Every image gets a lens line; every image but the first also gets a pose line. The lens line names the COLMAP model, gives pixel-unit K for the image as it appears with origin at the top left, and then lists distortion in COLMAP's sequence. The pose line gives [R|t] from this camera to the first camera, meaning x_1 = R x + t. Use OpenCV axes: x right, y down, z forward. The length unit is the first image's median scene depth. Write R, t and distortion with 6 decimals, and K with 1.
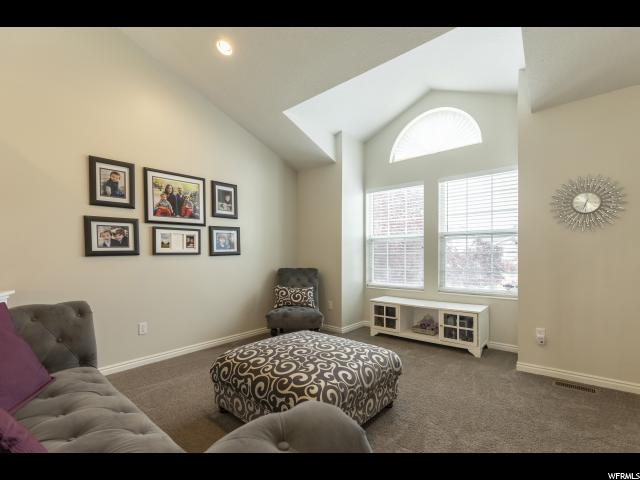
lens RADIAL K [[283.0, 0, 327.7], [0, 283.0, 241.5], [0, 0, 1]] dist [0.001889, -0.000055]
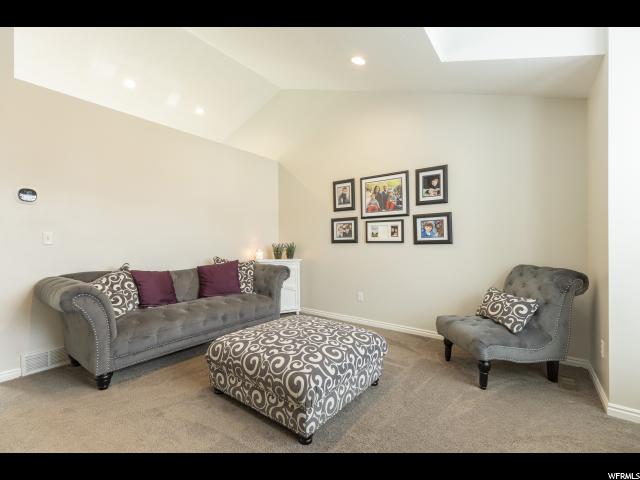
lens RADIAL K [[283.0, 0, 327.7], [0, 283.0, 241.5], [0, 0, 1]] dist [0.001889, -0.000055]
pose [[0.080862, -0.001609, -0.996724, 0.649019], [0.035307, 0.999376, 0.001251, 0.032243], [0.996100, -0.035292, 0.080869, 0.677081]]
